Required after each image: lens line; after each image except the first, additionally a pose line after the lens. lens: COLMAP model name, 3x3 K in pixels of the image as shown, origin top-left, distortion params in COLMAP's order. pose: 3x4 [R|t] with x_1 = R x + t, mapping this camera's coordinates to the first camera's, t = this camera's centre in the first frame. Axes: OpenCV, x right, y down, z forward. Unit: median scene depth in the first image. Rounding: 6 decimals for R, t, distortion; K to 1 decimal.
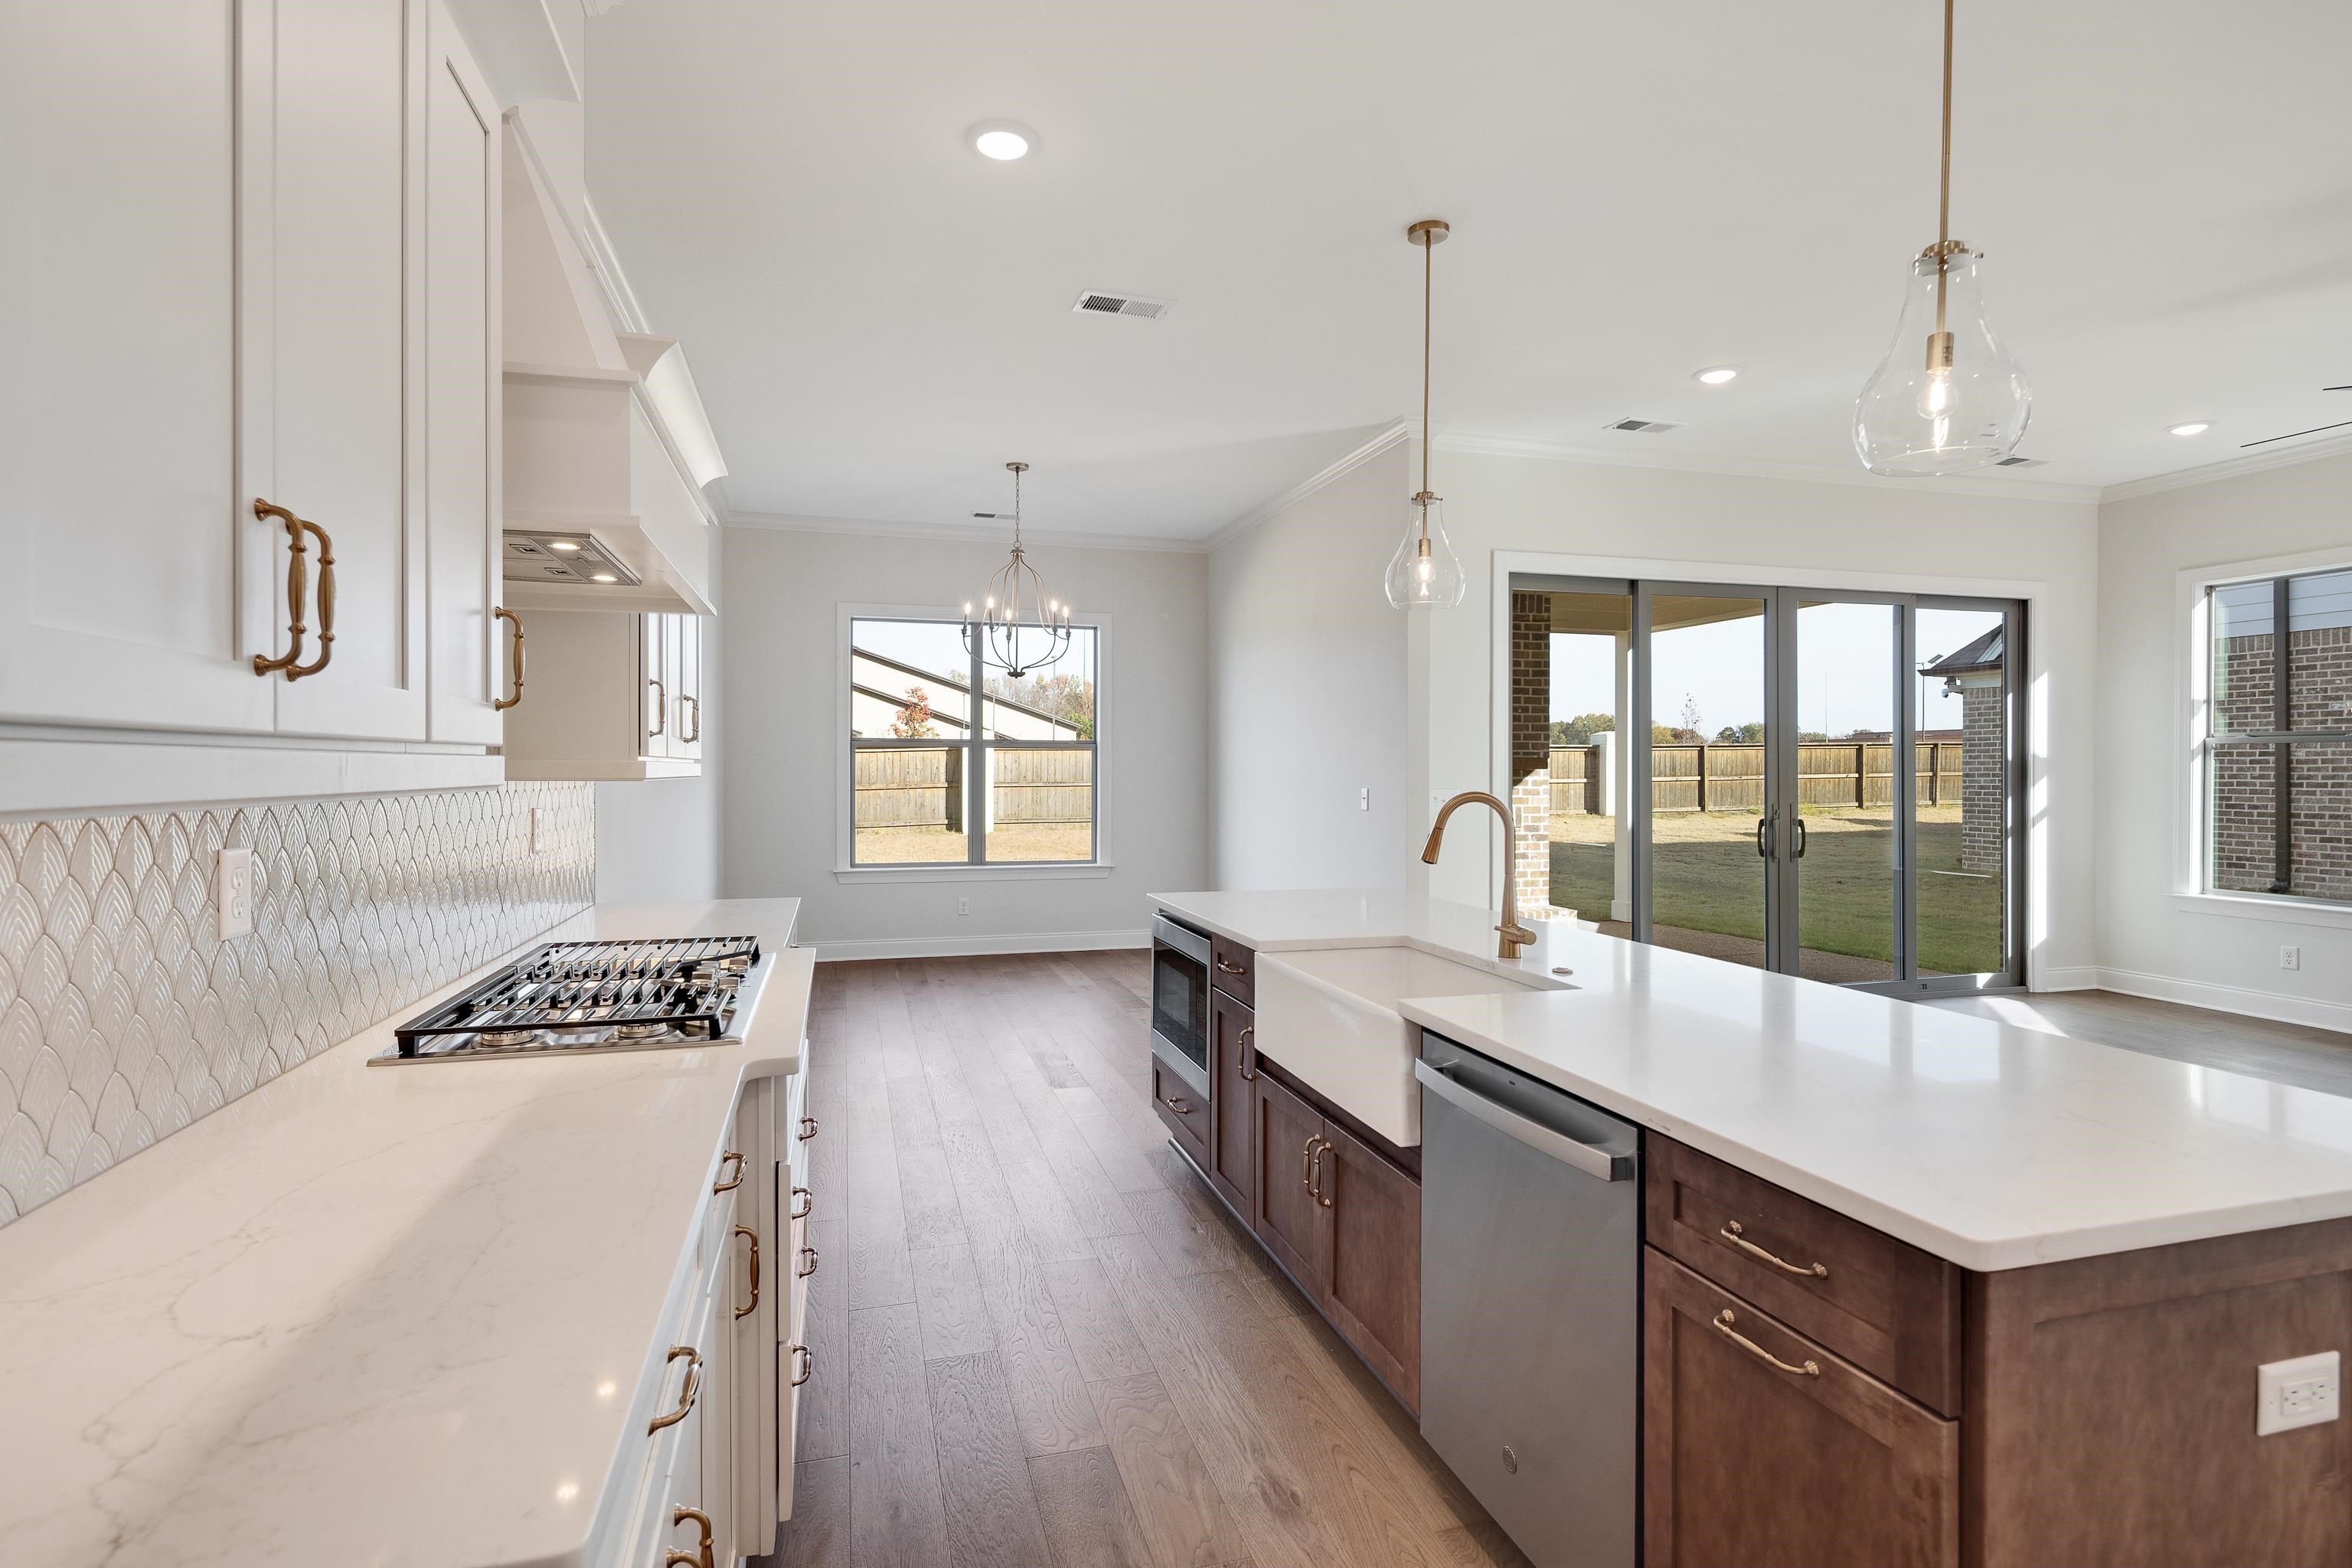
lens RADIAL K [[1148.0, 0, 1176.0], [0, 1148.0, 784.0], [0, 0, 1]] dist [0.001310, 0.000215]
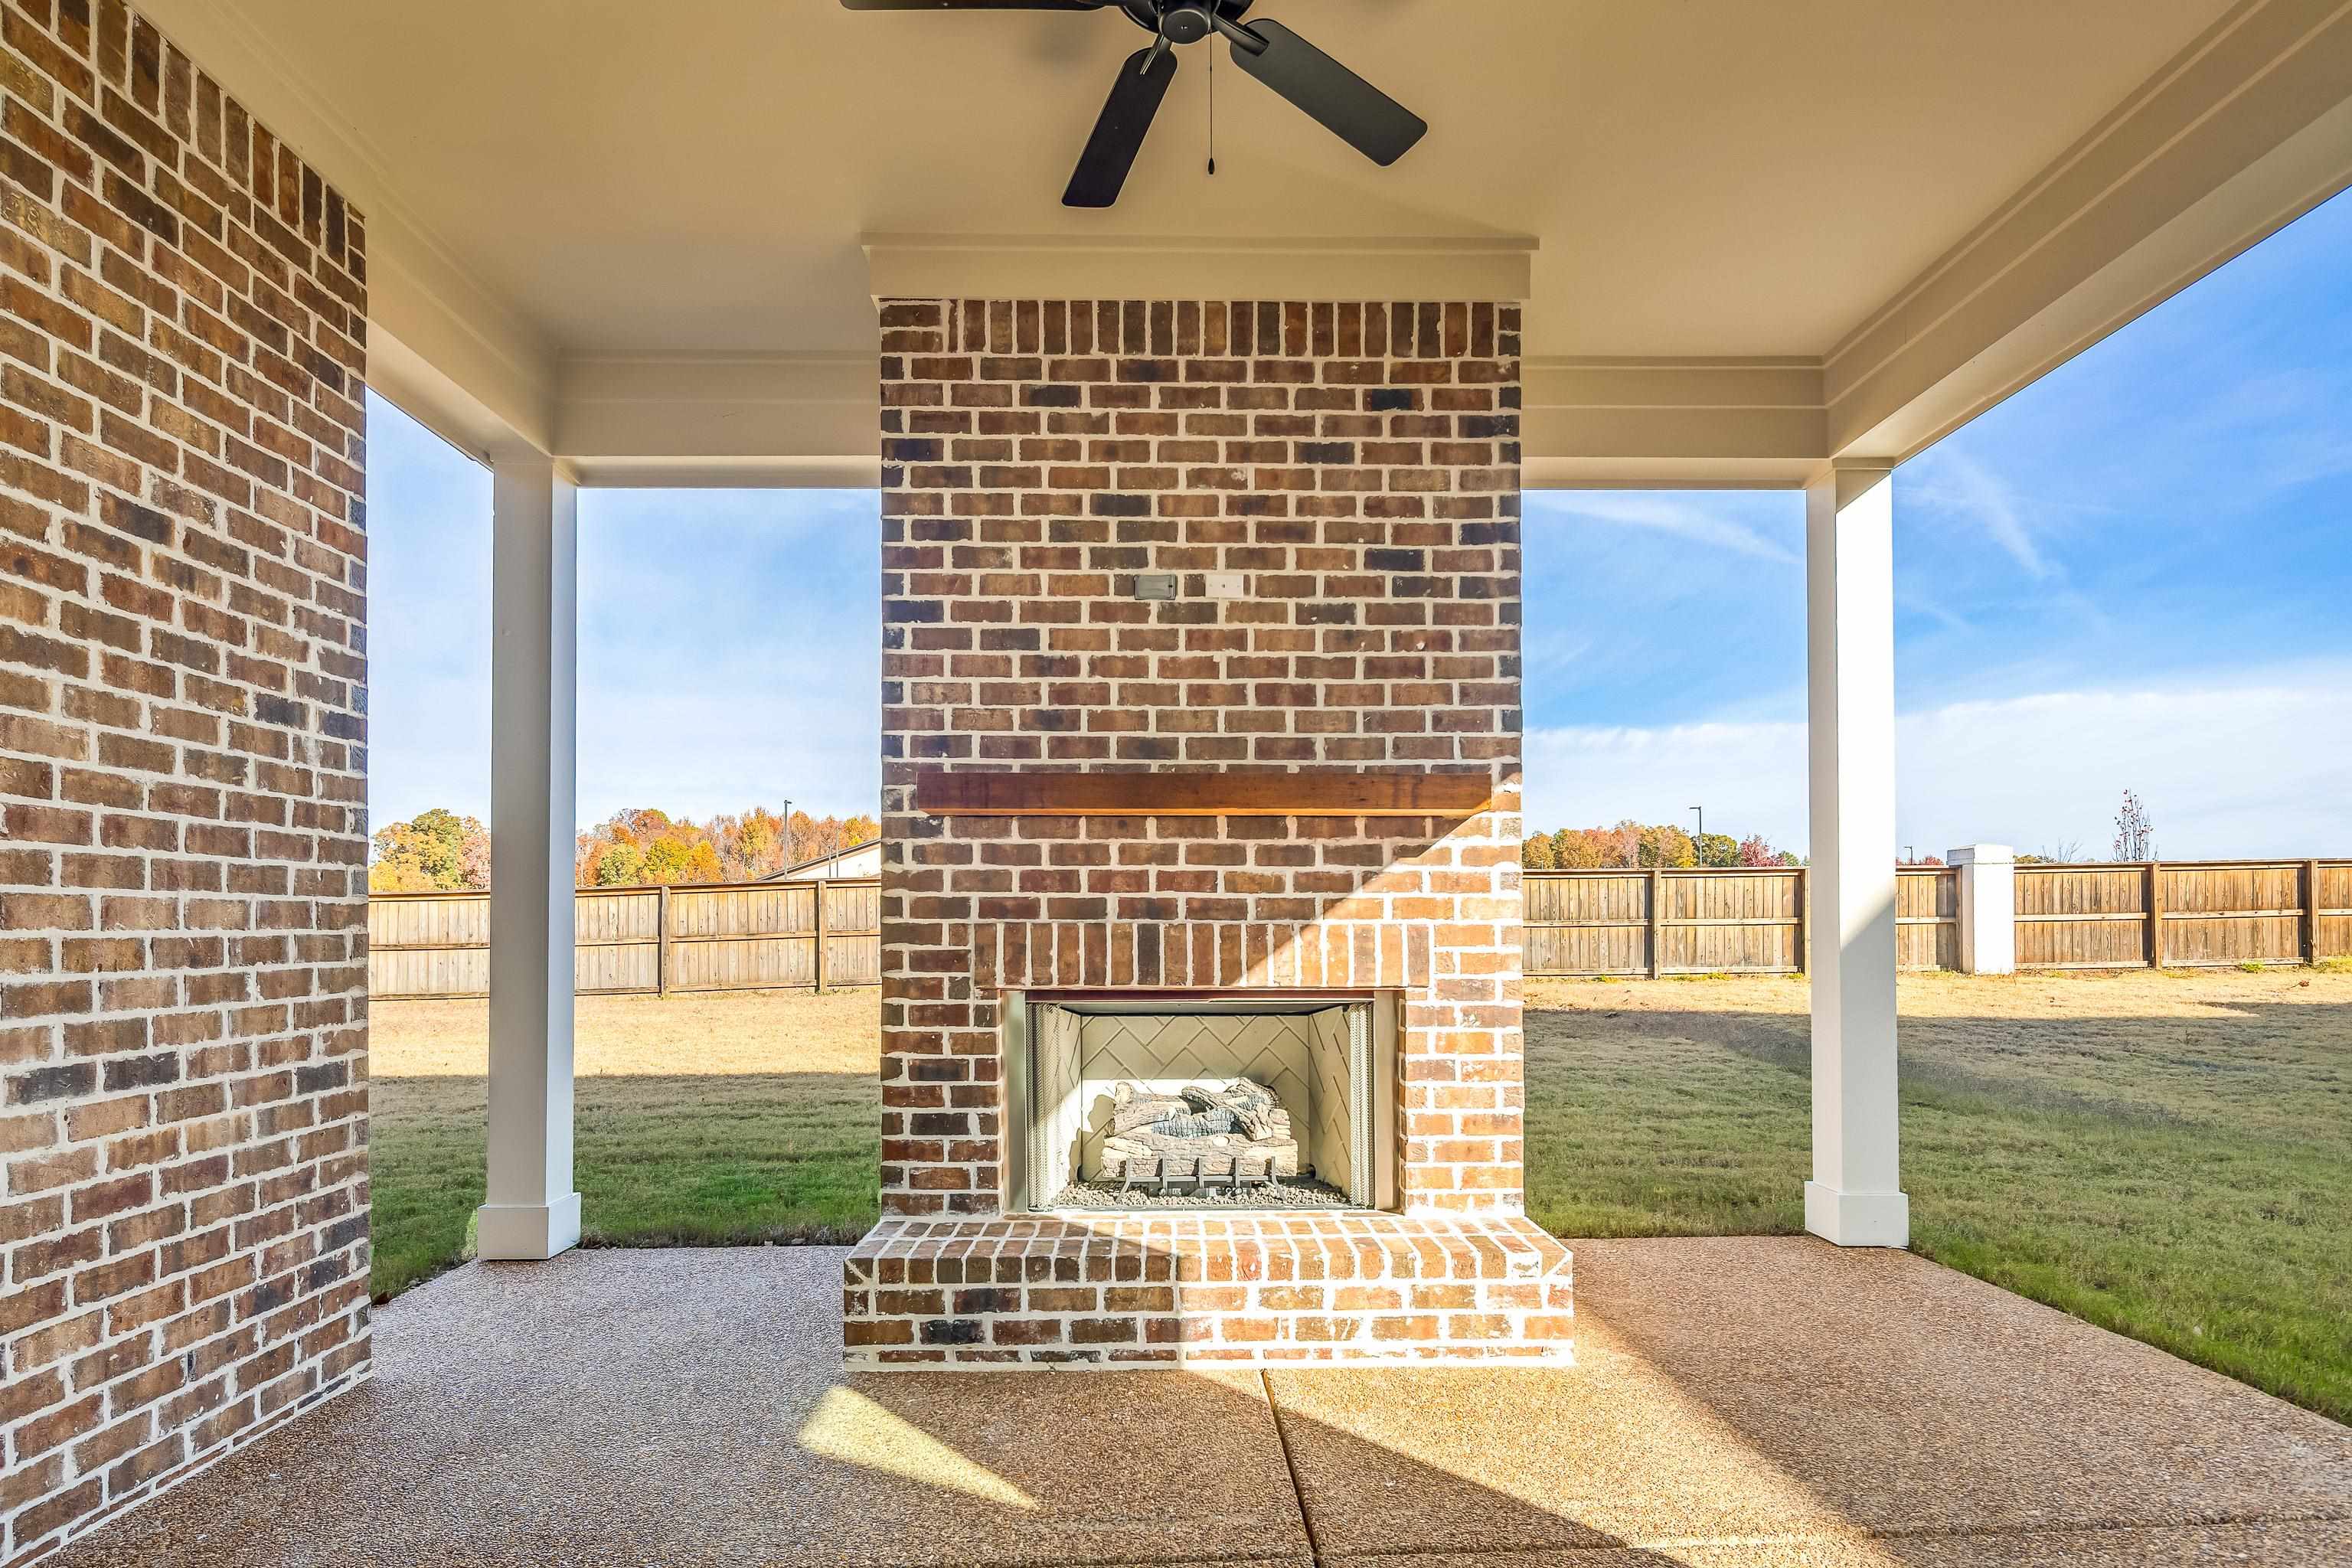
lens RADIAL K [[1187.6, 0, 1179.8], [0, 1187.6, 932.8], [0, 0, 1]] dist [0.003245, 0.000437]
pose [[0.964925, -0.007841, -0.262409, 0.320485], [0.005138, 0.999926, -0.010986, 0.025264], [0.262476, 0.009252, 0.964894, 0.637115]]
